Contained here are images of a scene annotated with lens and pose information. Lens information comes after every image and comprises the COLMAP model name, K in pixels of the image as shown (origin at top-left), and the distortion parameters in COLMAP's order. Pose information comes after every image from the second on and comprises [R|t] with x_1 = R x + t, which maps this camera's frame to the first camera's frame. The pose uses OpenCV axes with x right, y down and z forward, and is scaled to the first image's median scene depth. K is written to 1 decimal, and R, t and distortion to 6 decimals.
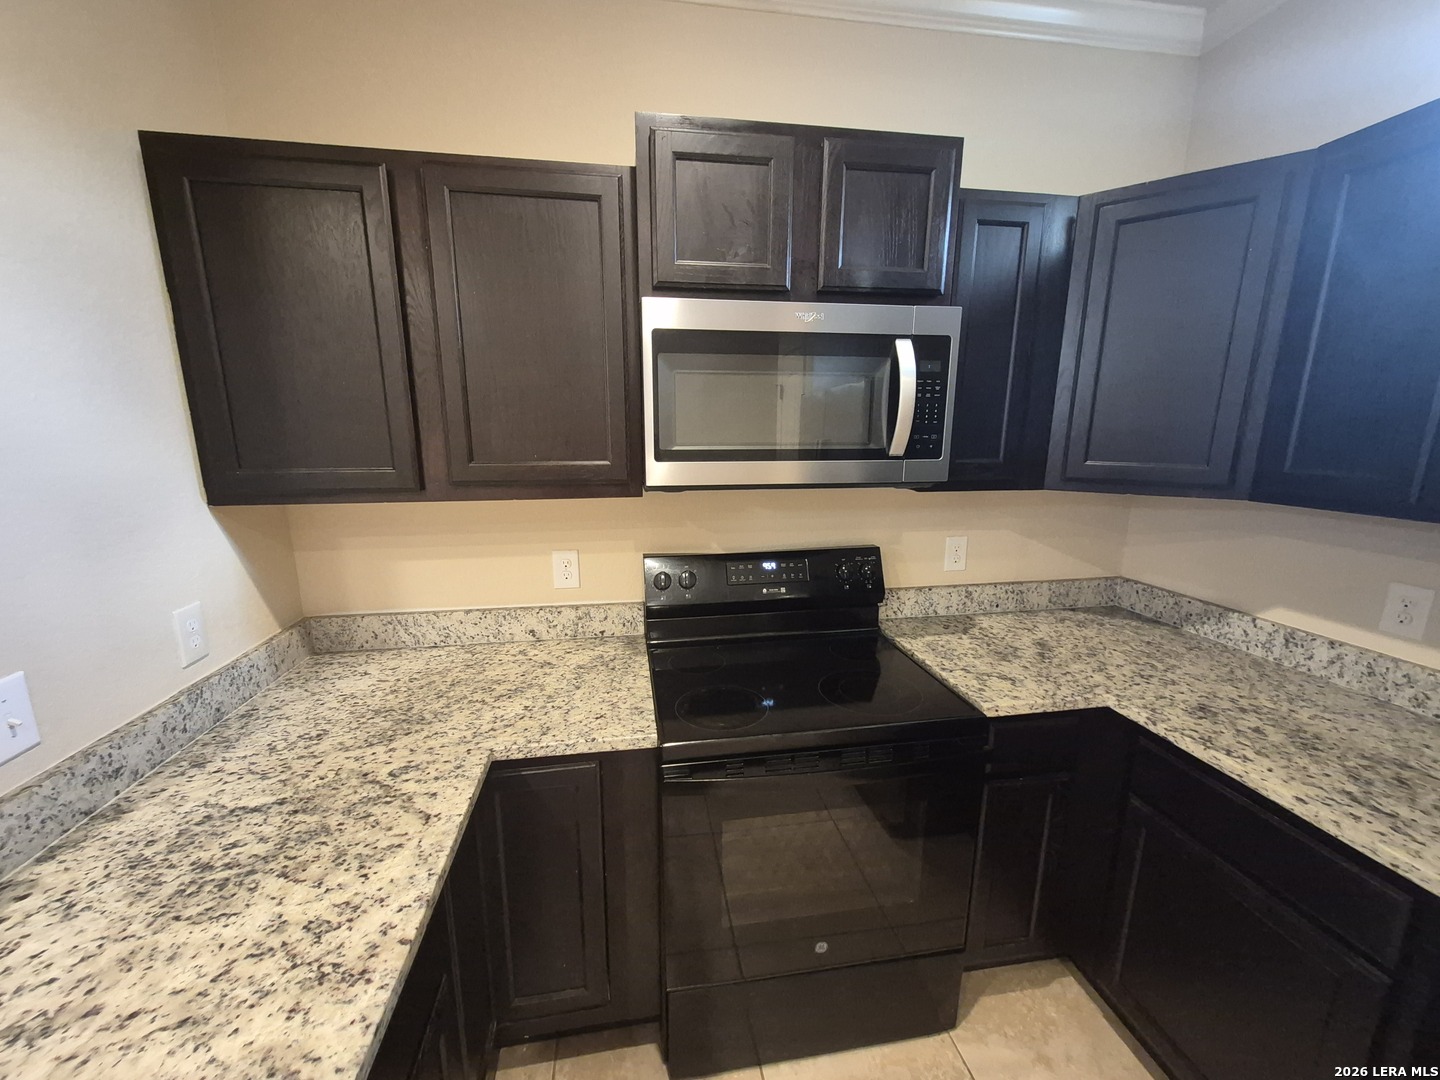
lens RADIAL K [[563.3, 0, 712.9], [0, 563.3, 546.5], [0, 0, 1]] dist [0.004001, 0.000595]
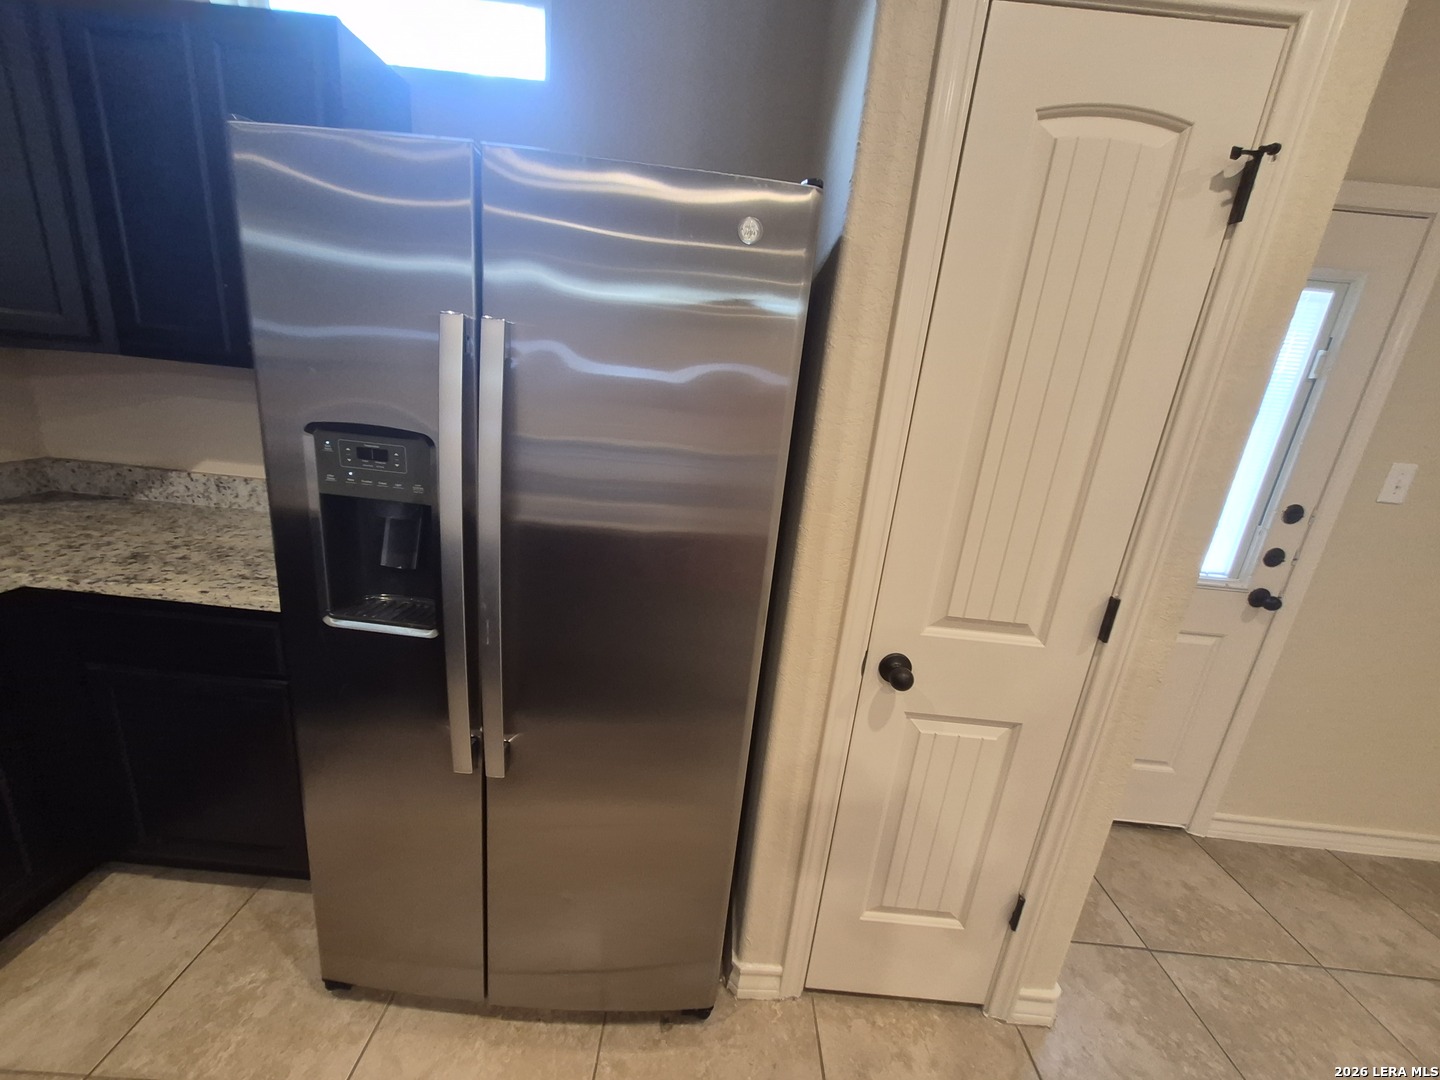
lens RADIAL K [[565.5, 0, 708.9], [0, 565.5, 545.3], [0, 0, 1]] dist [0.007987, -0.000652]
pose [[0.185494, -0.259766, 0.947688, 0.060347], [0.108155, 0.963963, 0.243058, 0.120615], [-0.976675, 0.057412, 0.206905, -0.259121]]
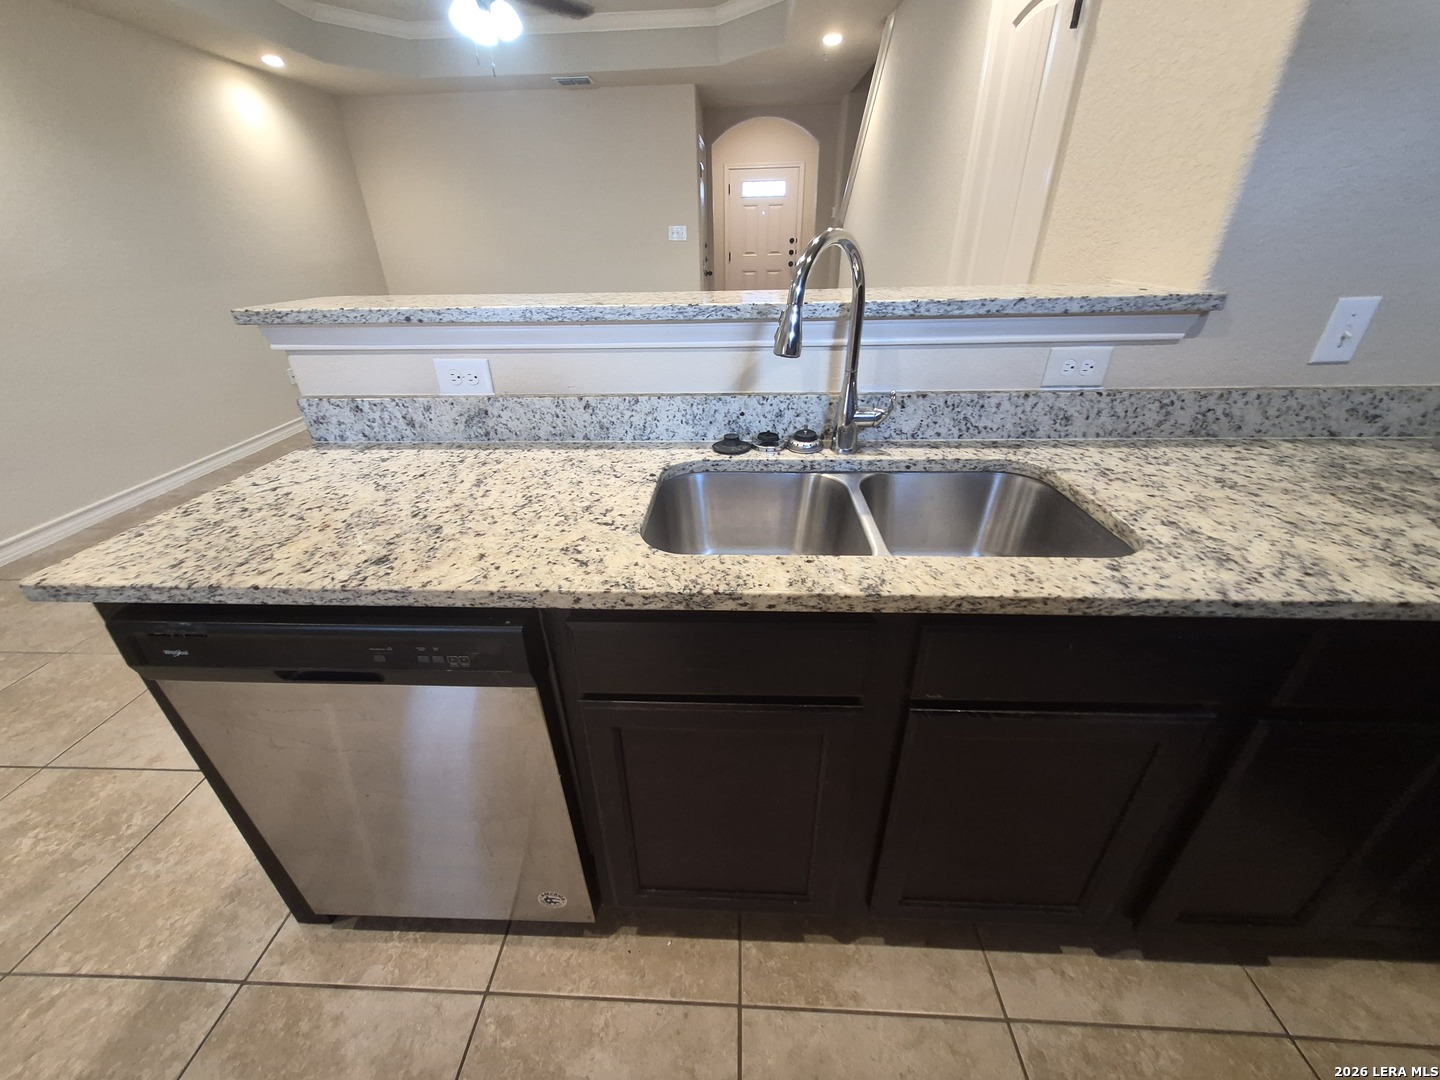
lens RADIAL K [[563.3, 0, 712.9], [0, 563.3, 546.5], [0, 0, 1]] dist [0.004001, 0.000595]
pose [[-0.205182, 0.474172, -0.856190, 0.272385], [-0.176652, 0.842493, 0.508920, 0.209241], [0.962650, 0.255669, -0.089101, -0.105643]]
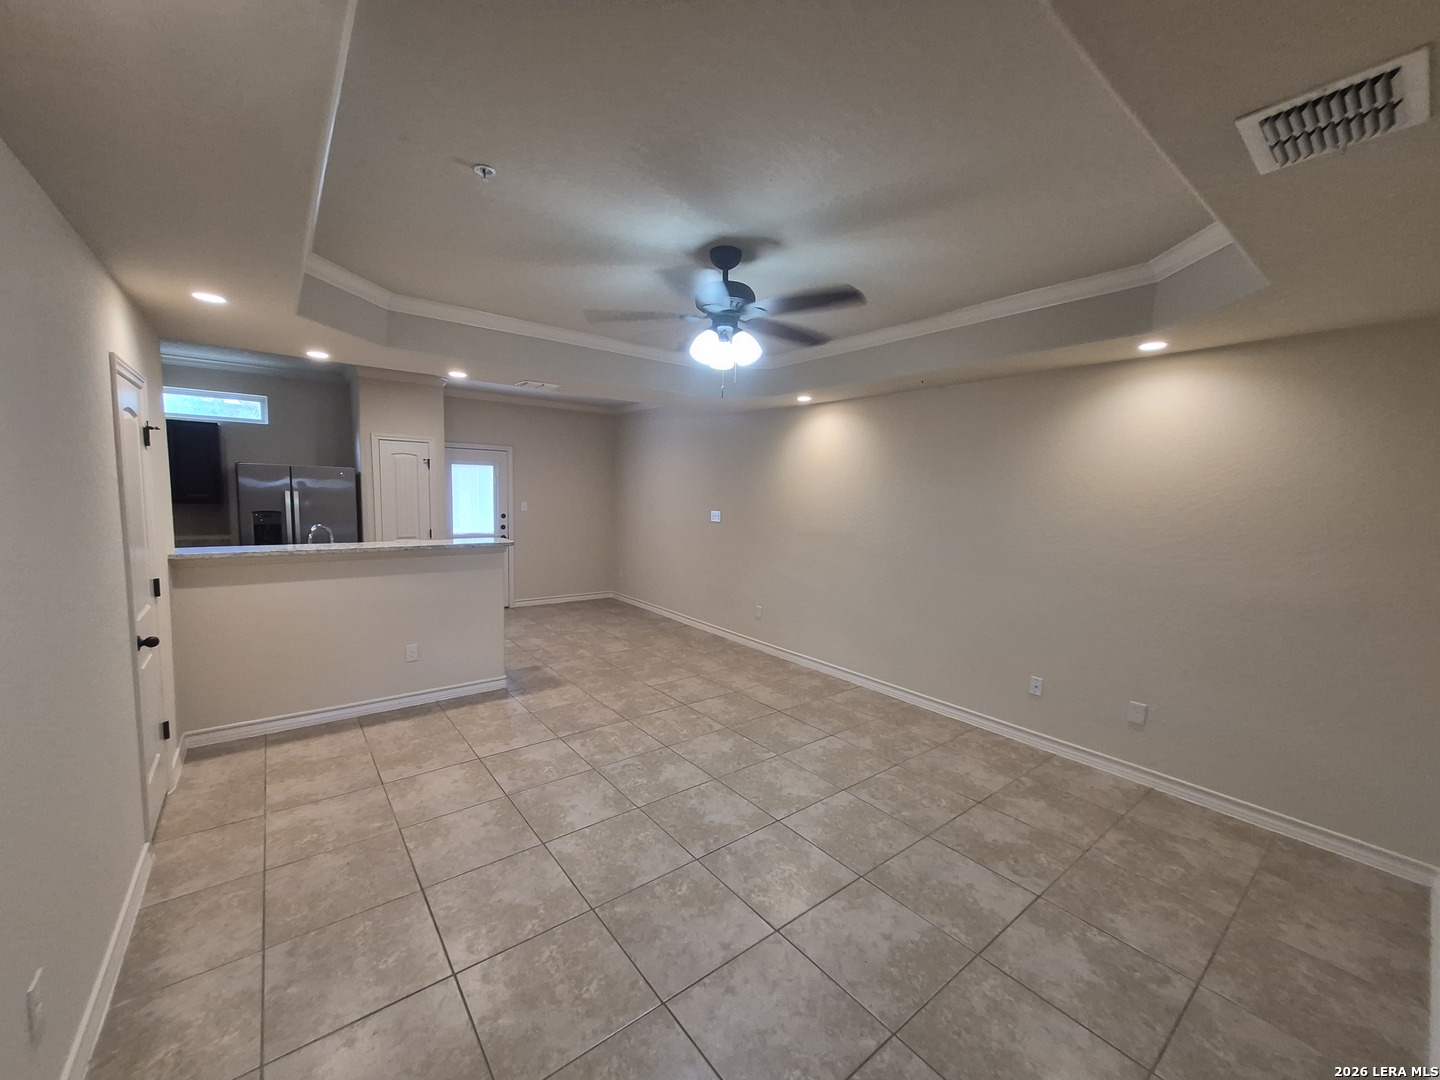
lens RADIAL K [[565.5, 0, 708.9], [0, 565.5, 545.3], [0, 0, 1]] dist [0.007987, -0.000652]
pose [[-0.473062, -0.097507, 0.875617, -4.220117], [0.155624, 0.968981, 0.191981, 0.054044], [-0.867176, 0.227086, -0.443214, -0.555138]]
